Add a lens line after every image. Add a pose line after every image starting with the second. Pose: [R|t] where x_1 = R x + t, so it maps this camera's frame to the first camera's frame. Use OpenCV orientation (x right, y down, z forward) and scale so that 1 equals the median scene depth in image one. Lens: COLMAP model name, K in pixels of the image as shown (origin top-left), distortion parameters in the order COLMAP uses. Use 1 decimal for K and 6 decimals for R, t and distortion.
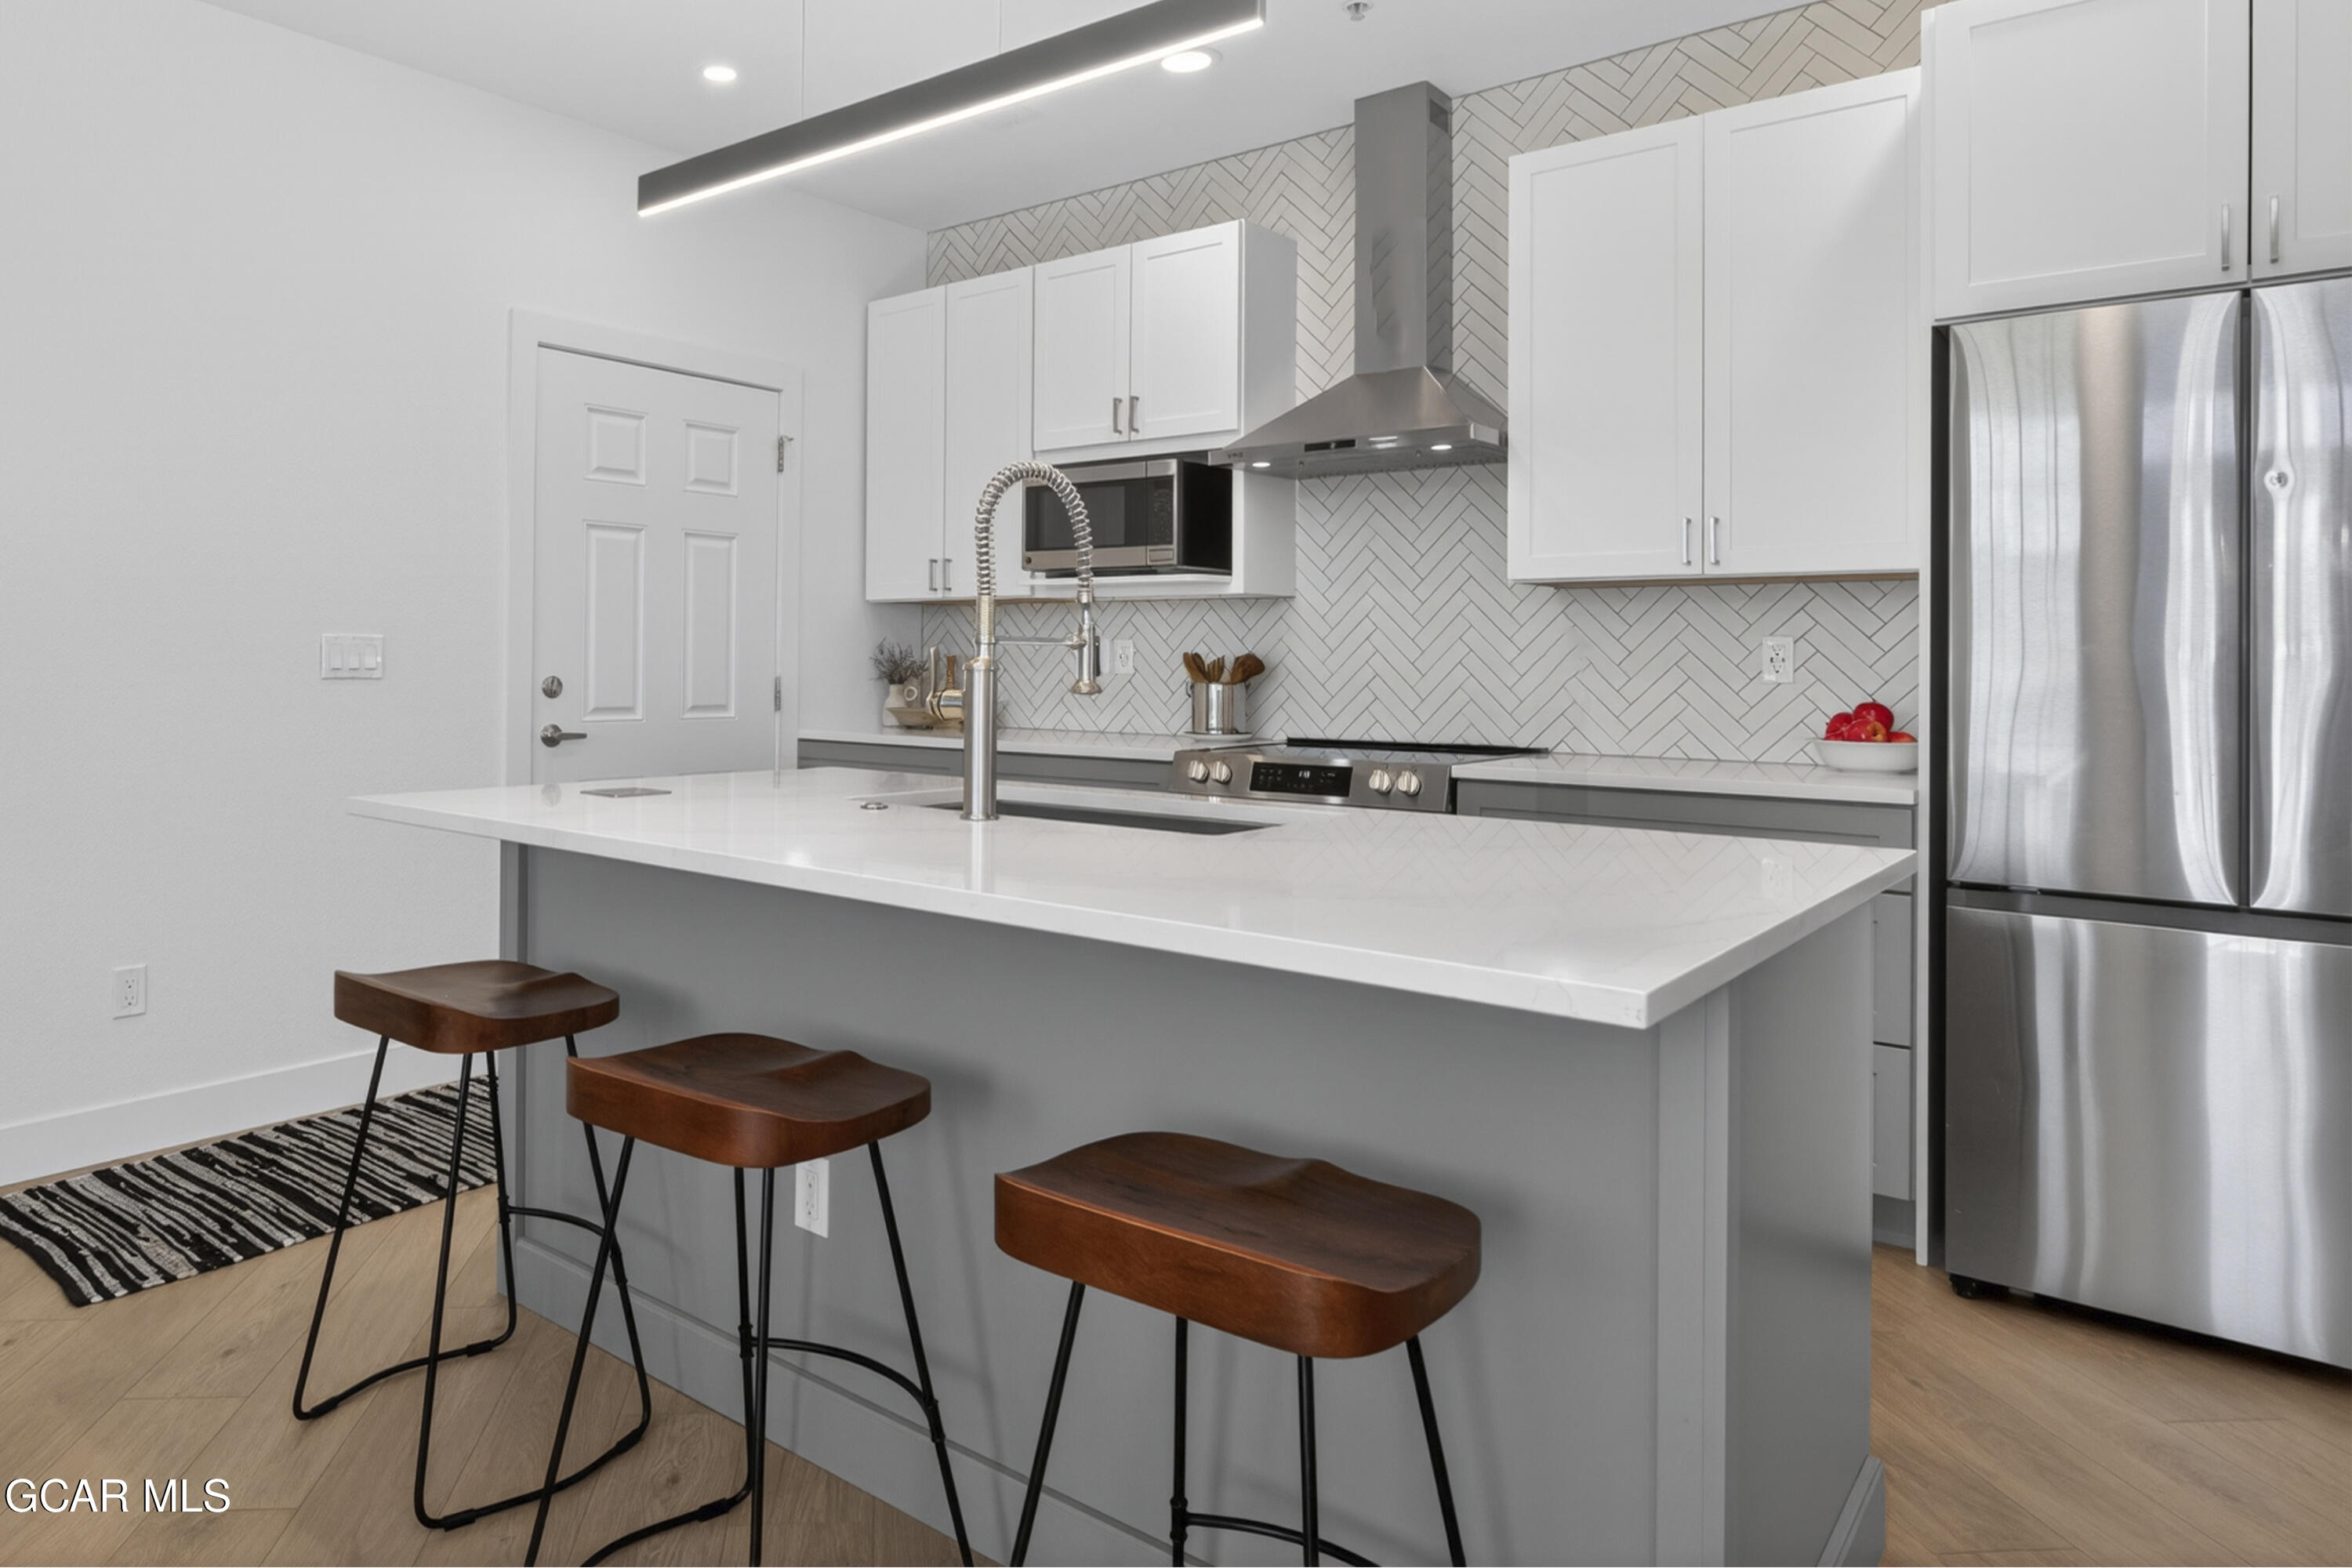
lens RADIAL K [[1469.8, 0, 1176.0], [0, 1469.8, 673.4], [0, 0, 1]] dist [0.005878, 0.003540]
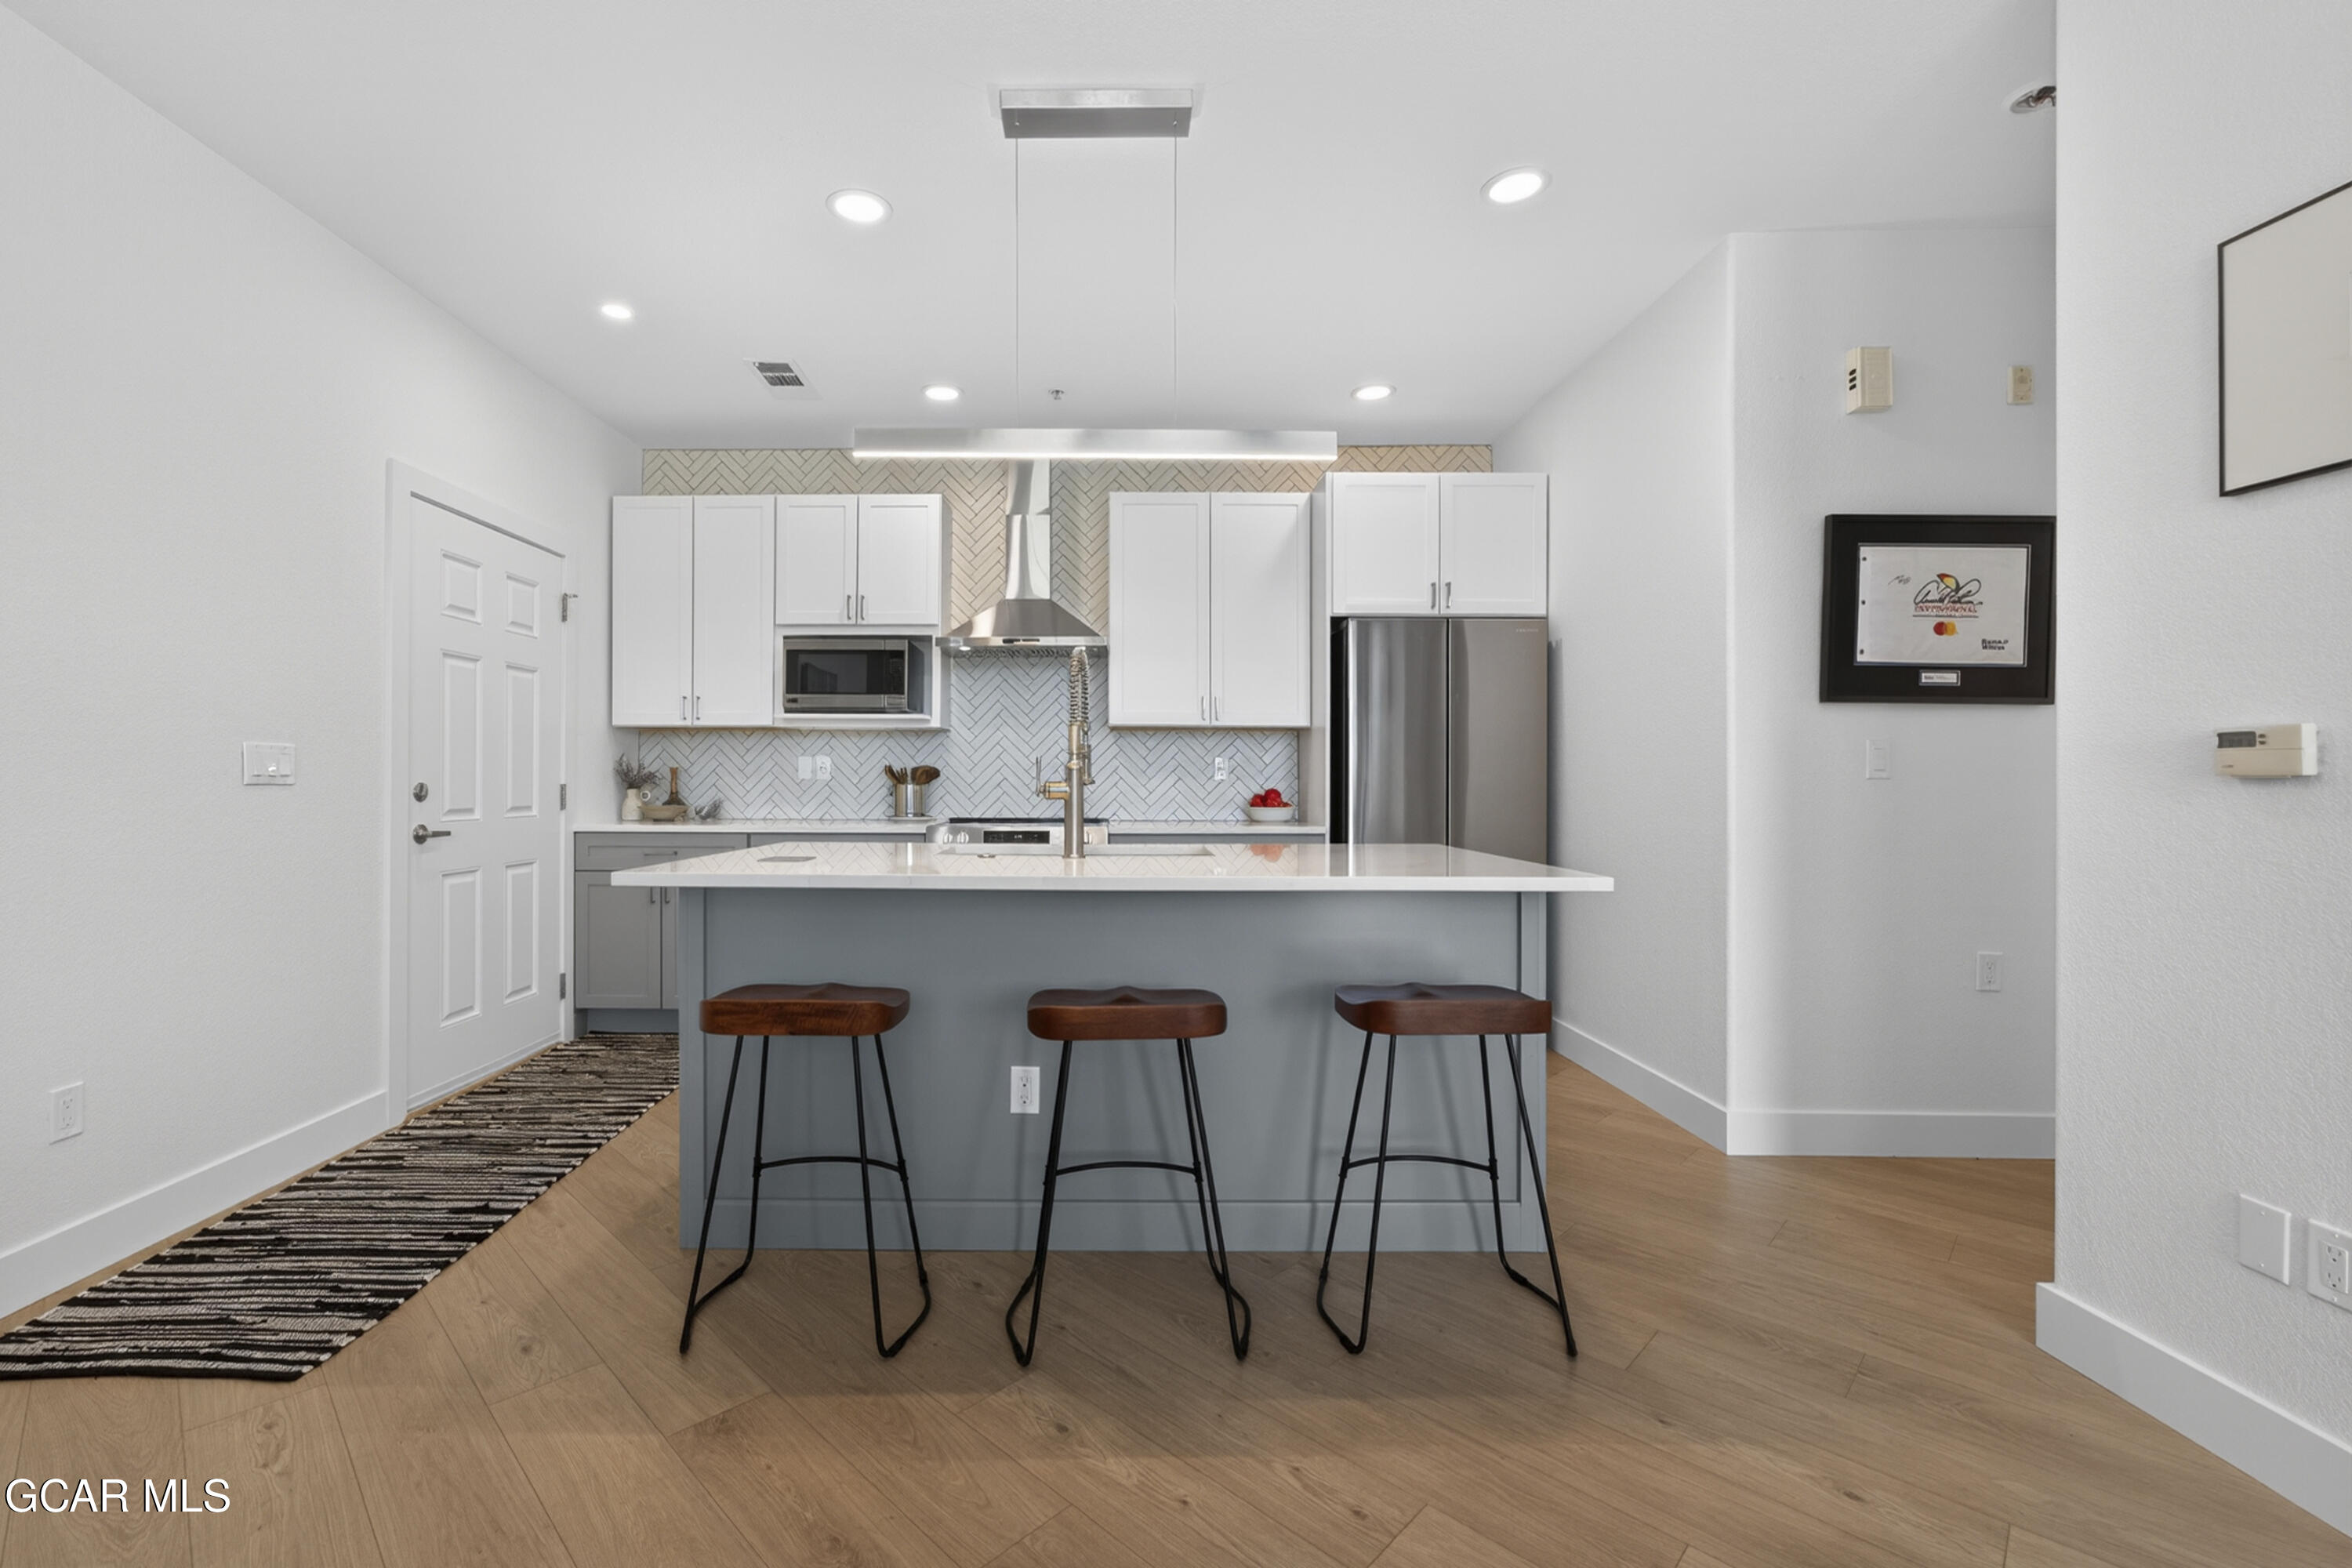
lens RADIAL K [[940.8, 0, 1181.1], [0, 940.8, 786.3], [0, 0, 1]] dist [-0.019565, 0.016671]
pose [[0.770115, -0.011194, 0.637806, -0.409928], [0.009961, 0.999935, 0.005523, 0.006283], [-0.637827, 0.002100, 0.770177, 0.050485]]
